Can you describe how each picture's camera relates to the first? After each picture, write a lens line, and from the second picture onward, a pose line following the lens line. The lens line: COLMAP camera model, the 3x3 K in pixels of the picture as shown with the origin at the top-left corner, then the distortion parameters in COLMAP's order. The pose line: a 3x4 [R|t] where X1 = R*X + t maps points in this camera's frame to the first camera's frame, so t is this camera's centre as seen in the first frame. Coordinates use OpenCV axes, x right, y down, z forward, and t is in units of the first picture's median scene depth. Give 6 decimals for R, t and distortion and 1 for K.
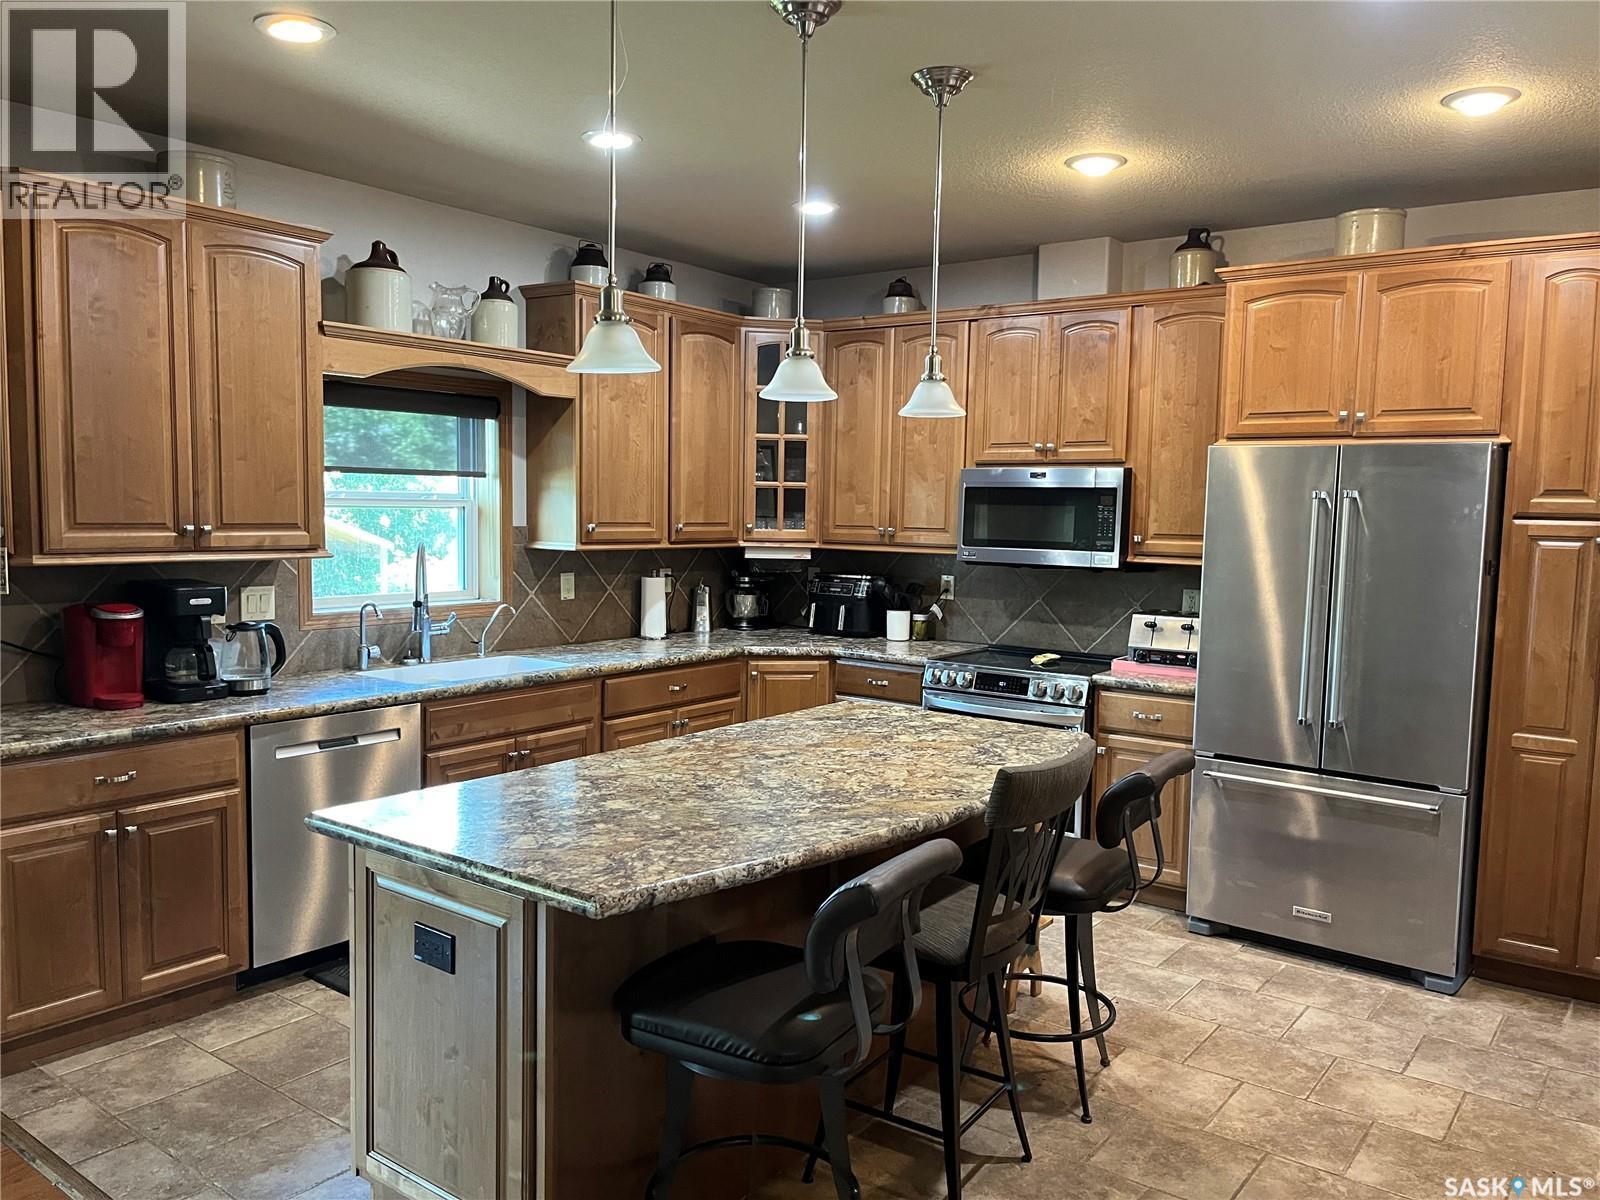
lens RADIAL K [[1209.7, 0, 792.4], [0, 1209.7, 622.4], [0, 0, 1]] dist [0.077397, -0.129524]
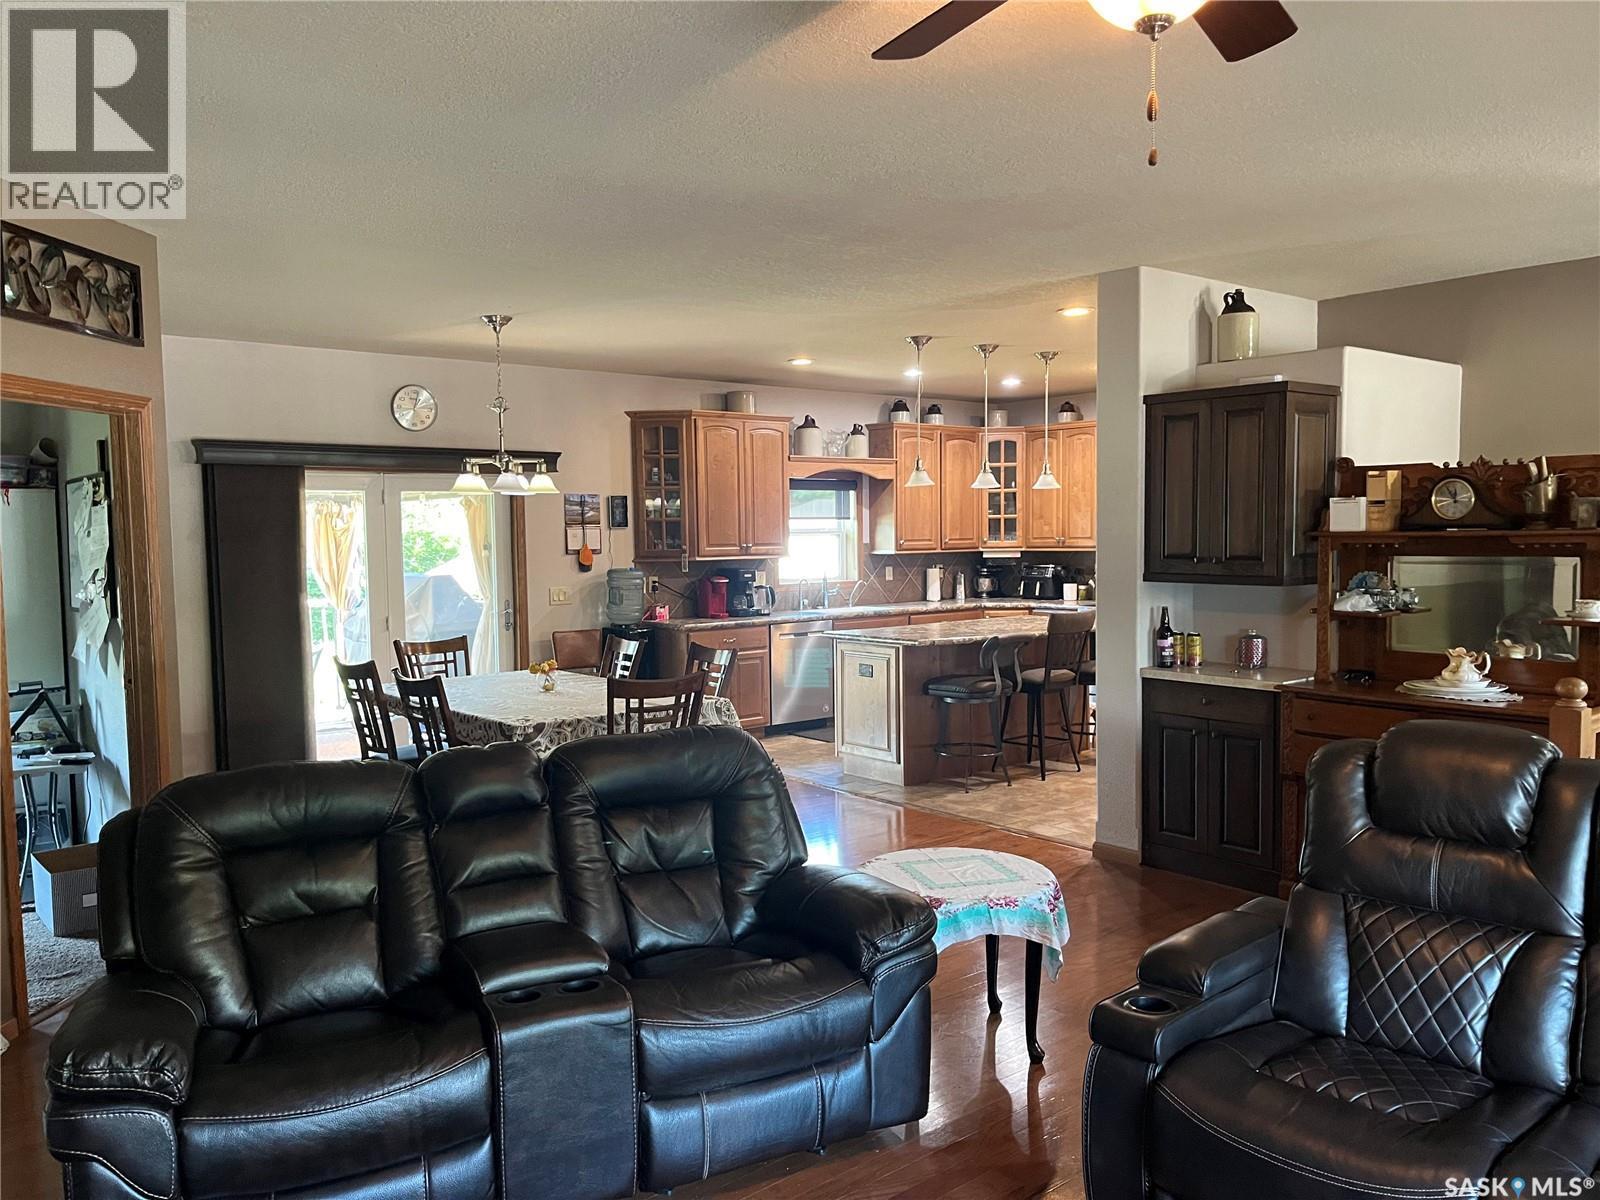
lens RADIAL K [[1209.7, 0, 792.4], [0, 1209.7, 622.4], [0, 0, 1]] dist [0.077397, -0.129524]
pose [[0.973555, -0.016785, -0.227835, 0.103254], [0.011289, 0.999614, -0.025404, 0.095331], [0.228174, 0.022160, 0.973368, -0.912033]]
